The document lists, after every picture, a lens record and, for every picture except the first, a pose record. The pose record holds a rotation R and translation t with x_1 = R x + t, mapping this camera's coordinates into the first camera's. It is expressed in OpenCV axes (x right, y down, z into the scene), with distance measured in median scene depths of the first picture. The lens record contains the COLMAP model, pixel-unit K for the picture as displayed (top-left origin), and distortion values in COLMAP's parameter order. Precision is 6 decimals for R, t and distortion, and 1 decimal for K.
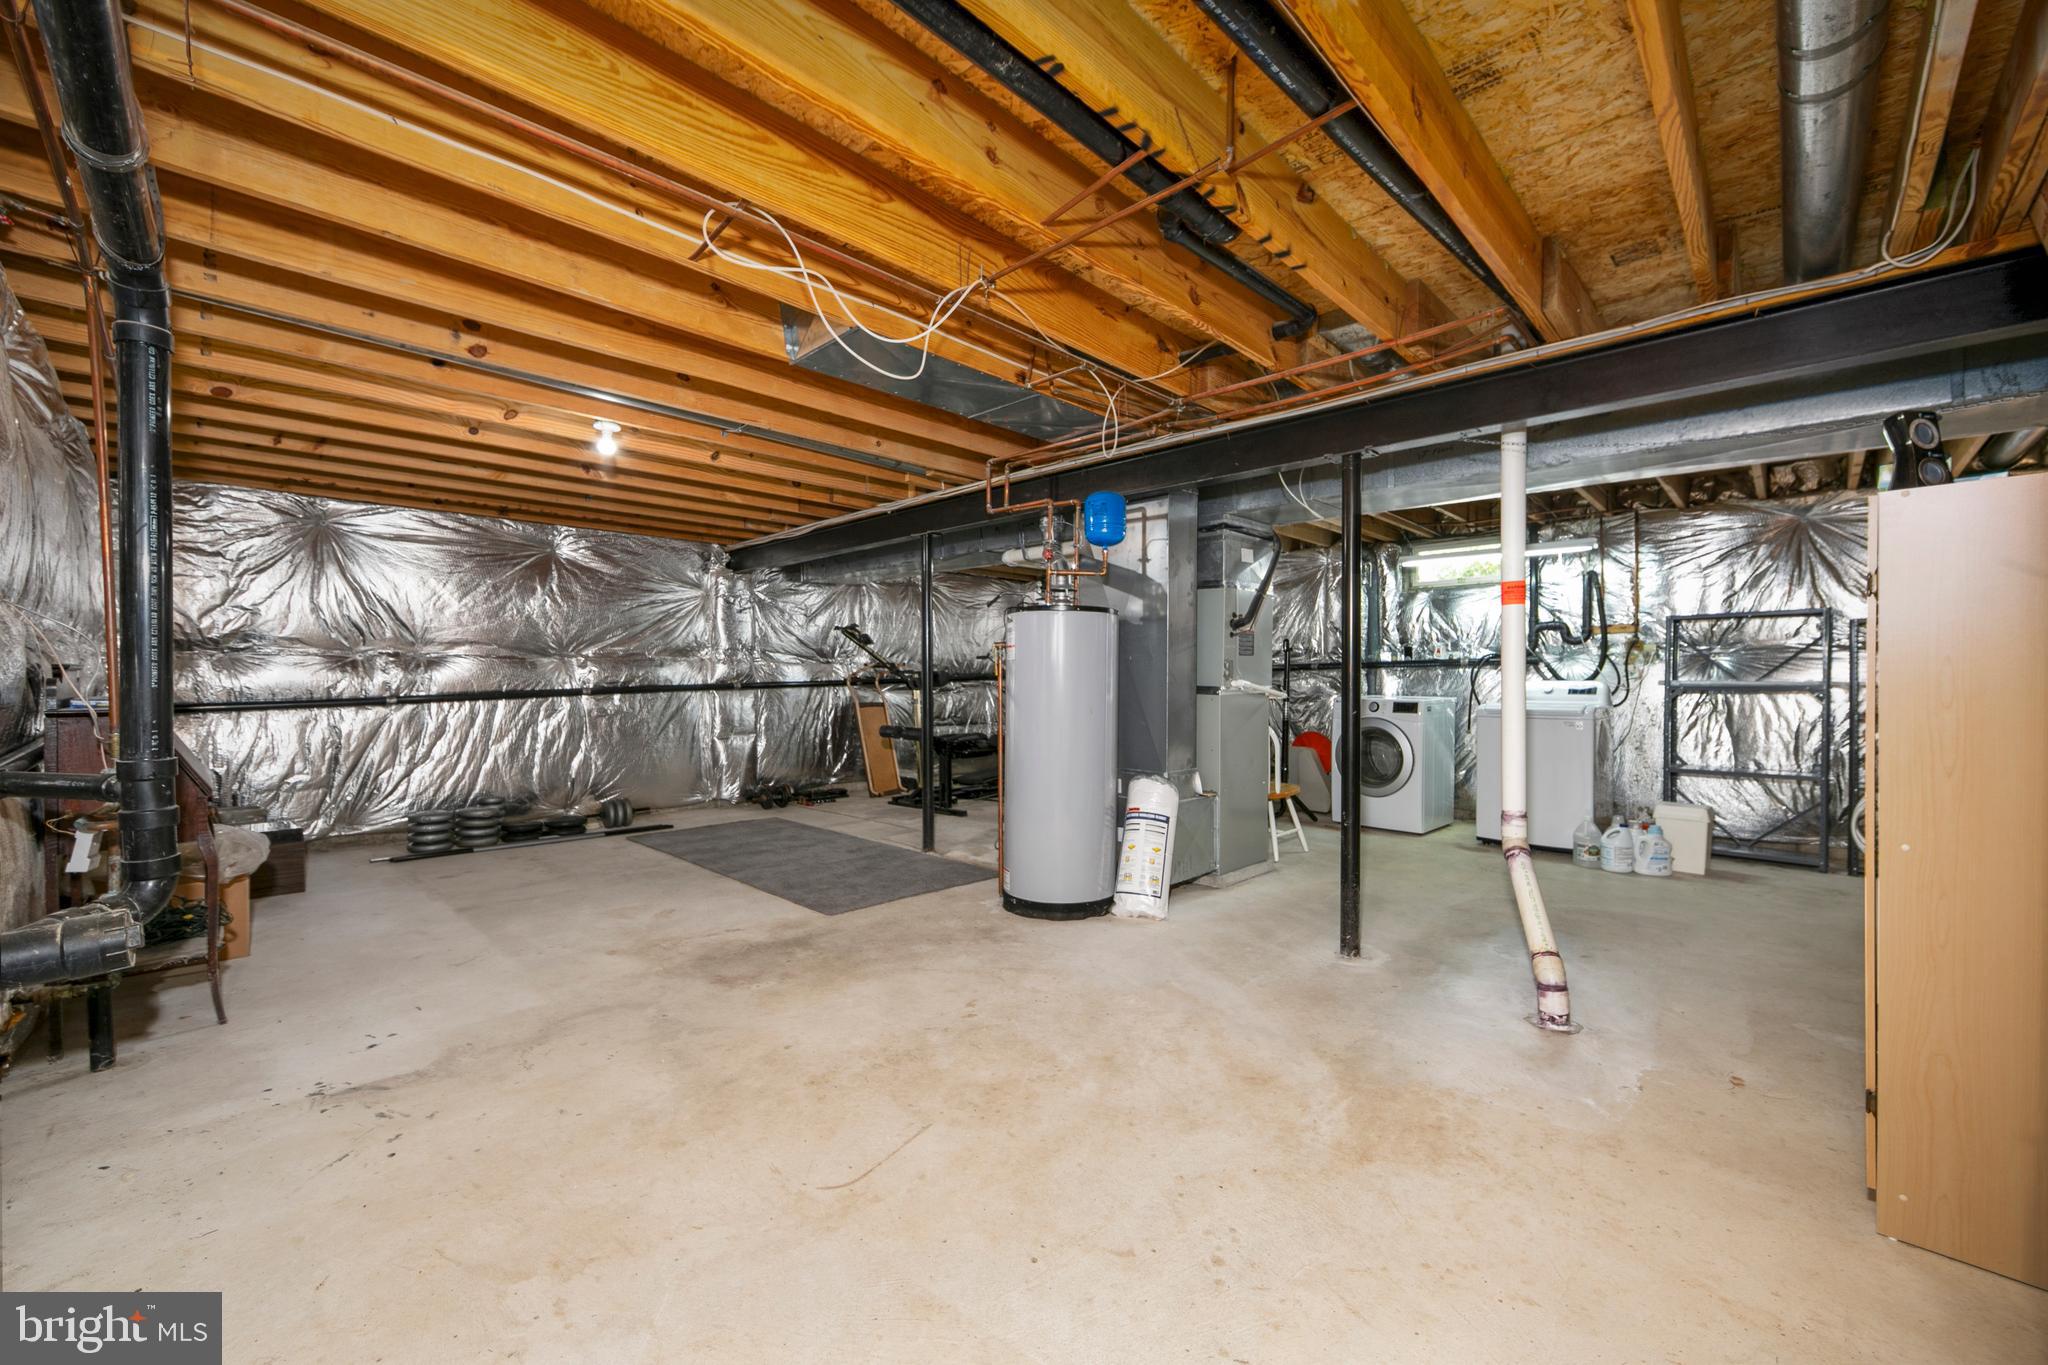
lens RADIAL K [[813.4, 0, 1015.3], [0, 813.4, 692.6], [0, 0, 1]] dist [-0.011648, 0.002382]
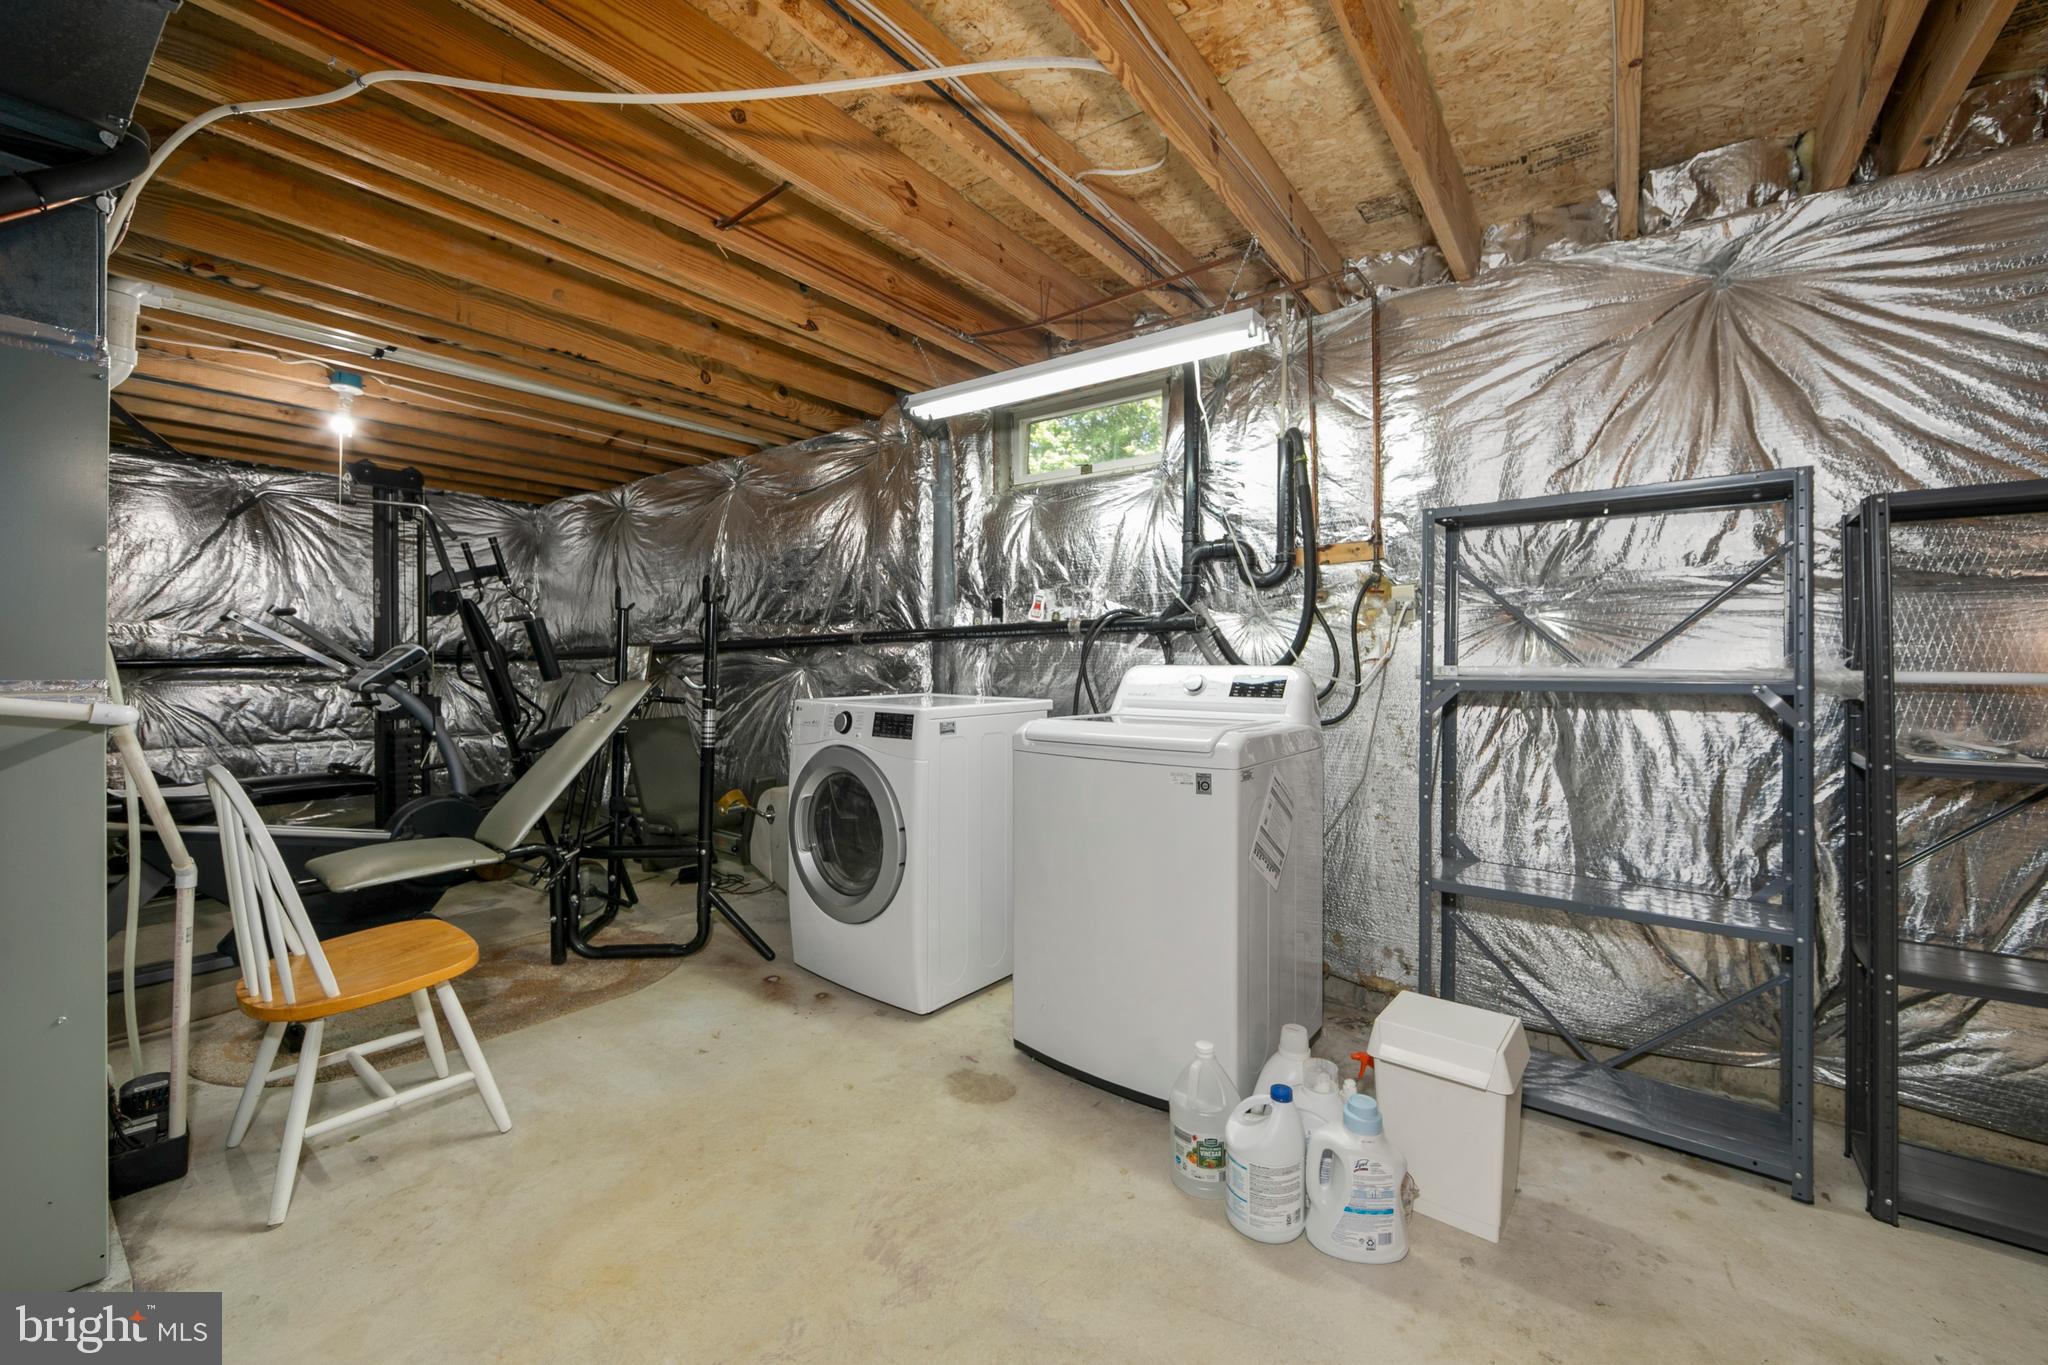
lens RADIAL K [[813.4, 0, 1029.3], [0, 813.4, 663.2], [0, 0, 1]] dist [-0.011648, 0.002382]
pose [[0.986878, 0.004410, 0.161407, 0.521141], [-0.001914, 0.999876, -0.015619, -0.009422], [-0.161456, 0.015105, 0.986764, 0.605343]]
